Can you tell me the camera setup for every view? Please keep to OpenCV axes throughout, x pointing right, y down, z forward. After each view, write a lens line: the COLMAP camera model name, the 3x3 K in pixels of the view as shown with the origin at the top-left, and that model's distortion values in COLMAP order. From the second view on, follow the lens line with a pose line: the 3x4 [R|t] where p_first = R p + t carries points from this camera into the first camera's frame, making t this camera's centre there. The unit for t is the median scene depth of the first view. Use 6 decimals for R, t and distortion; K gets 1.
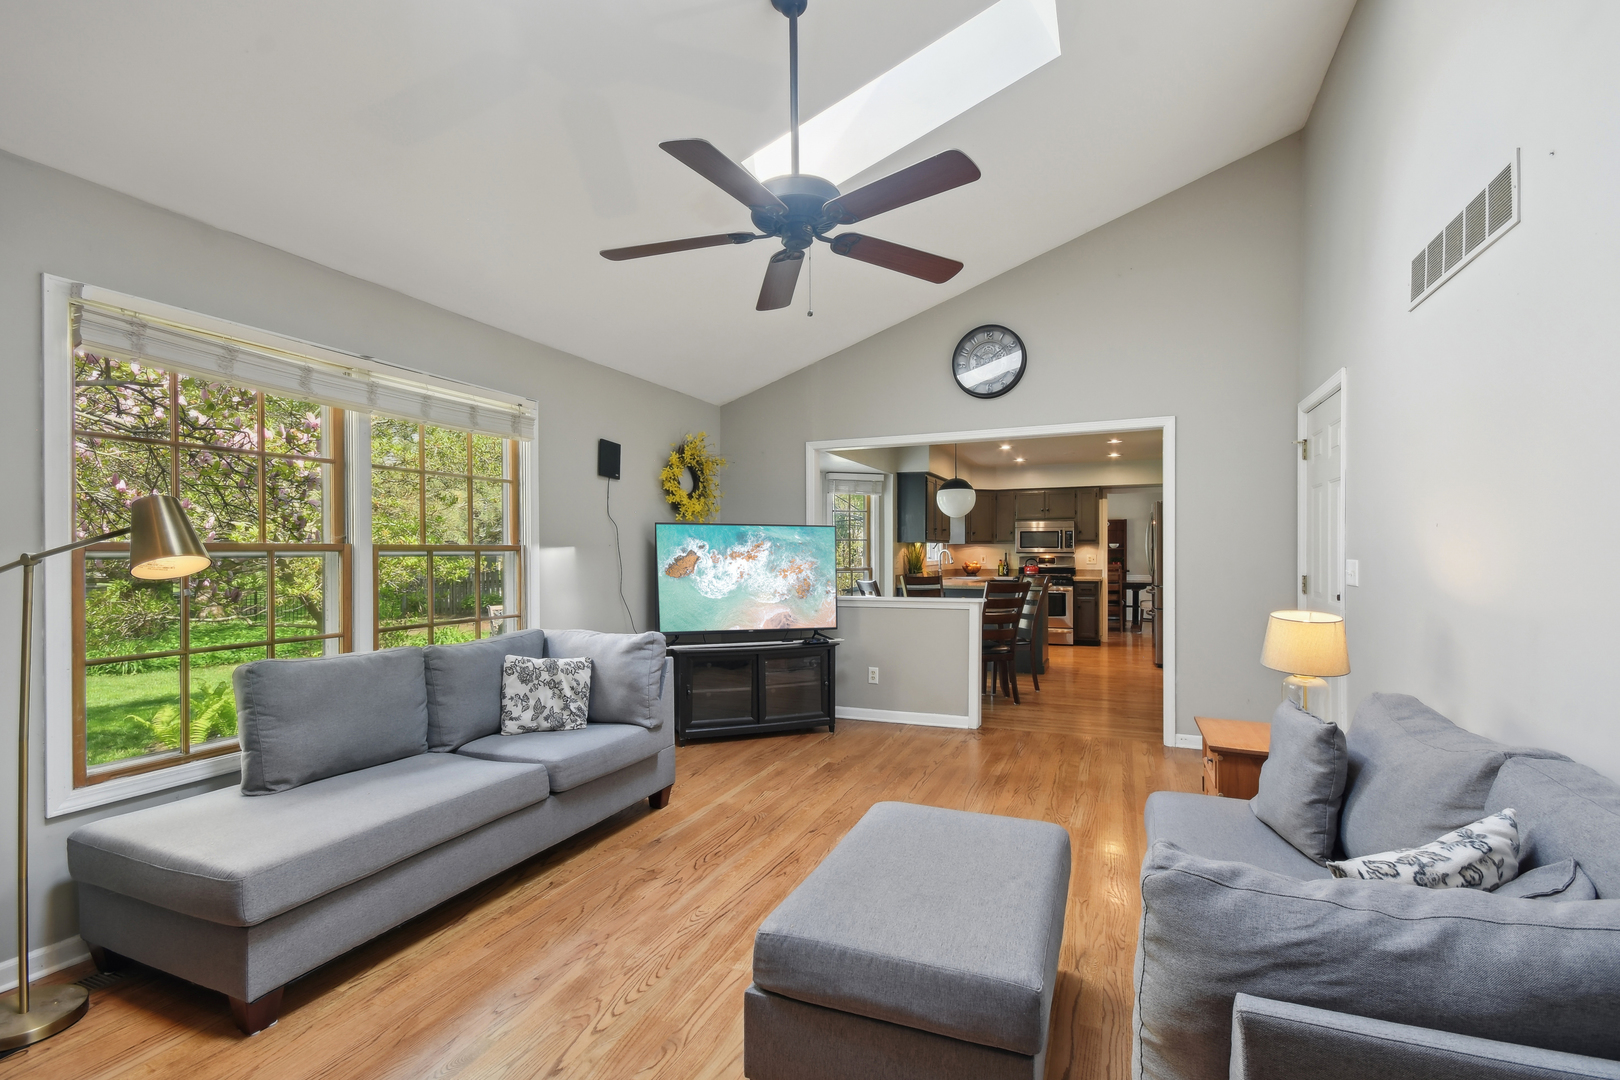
lens RADIAL K [[724.6, 0, 822.3], [0, 724.6, 552.4], [0, 0, 1]] dist [0.016811, 0.000048]
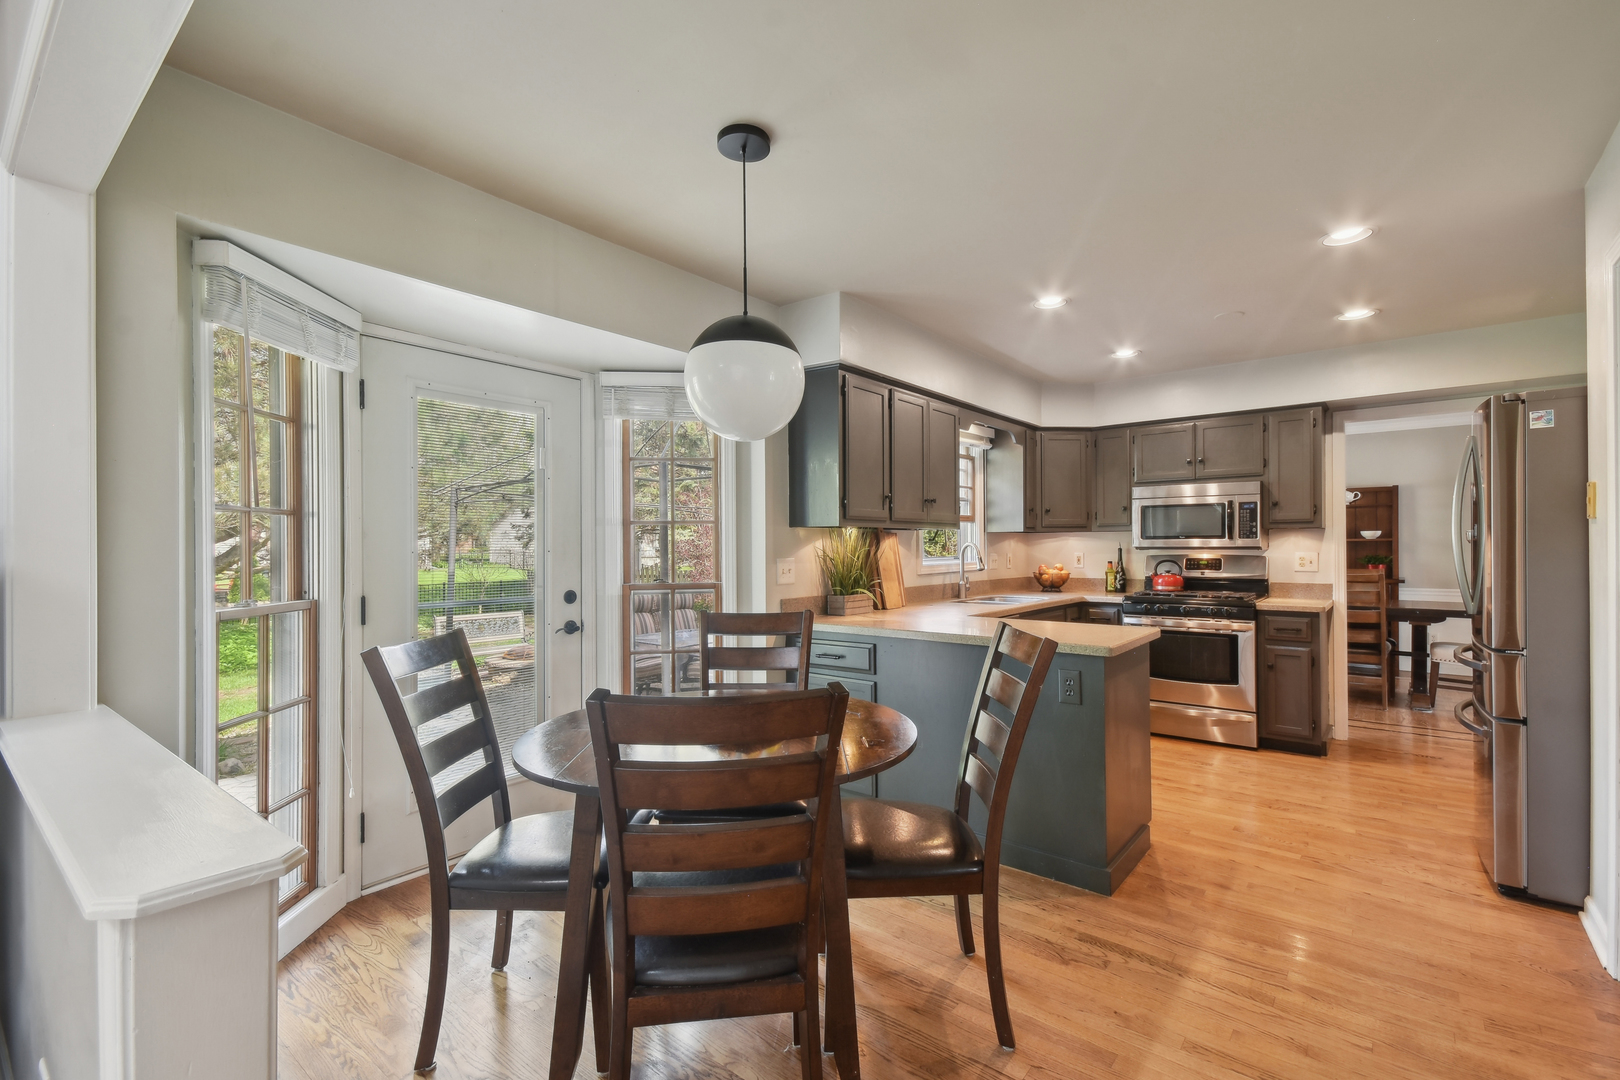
lens RADIAL K [[724.6, 0, 818.8], [0, 724.6, 538.6], [0, 0, 1]] dist [0.016811, 0.000048]
pose [[0.961527, -0.001278, -0.274709, 0.197977], [-0.000992, 0.999966, -0.008125, -0.001920], [0.274710, 0.008085, 0.961493, 0.460362]]
